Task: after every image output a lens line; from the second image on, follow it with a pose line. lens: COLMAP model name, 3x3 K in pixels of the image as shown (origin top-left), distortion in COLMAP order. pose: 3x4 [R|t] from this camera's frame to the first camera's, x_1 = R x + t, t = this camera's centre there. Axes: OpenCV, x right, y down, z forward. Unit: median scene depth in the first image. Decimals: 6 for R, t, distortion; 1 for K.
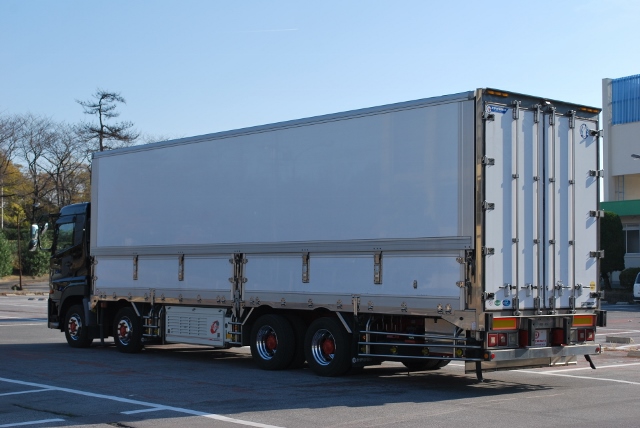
lens RADIAL K [[1074.1, 0, 320.0], [0, 1074.1, 214.0], [0, 0, 1]] dist [-0.005558, -0.011287]
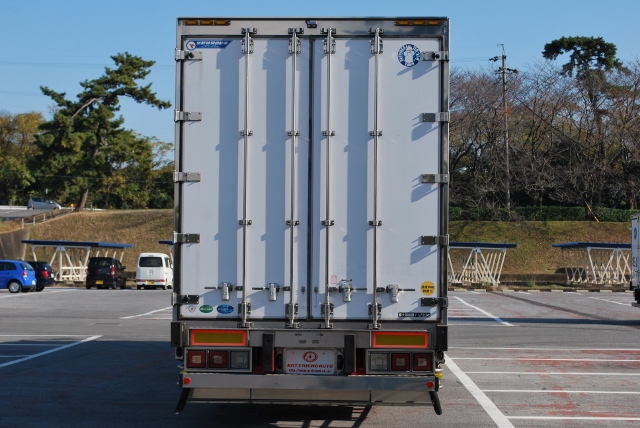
lens RADIAL K [[1288.4, 0, 320.0], [0, 1288.4, 214.0], [0, 0, 1]] dist [-0.058818, -0.116154]
pose [[0.725371, -0.023723, -0.687950, 0.790376], [0.035963, 0.999347, 0.003457, 0.017098], [0.687419, -0.027249, 0.725750, 0.399508]]
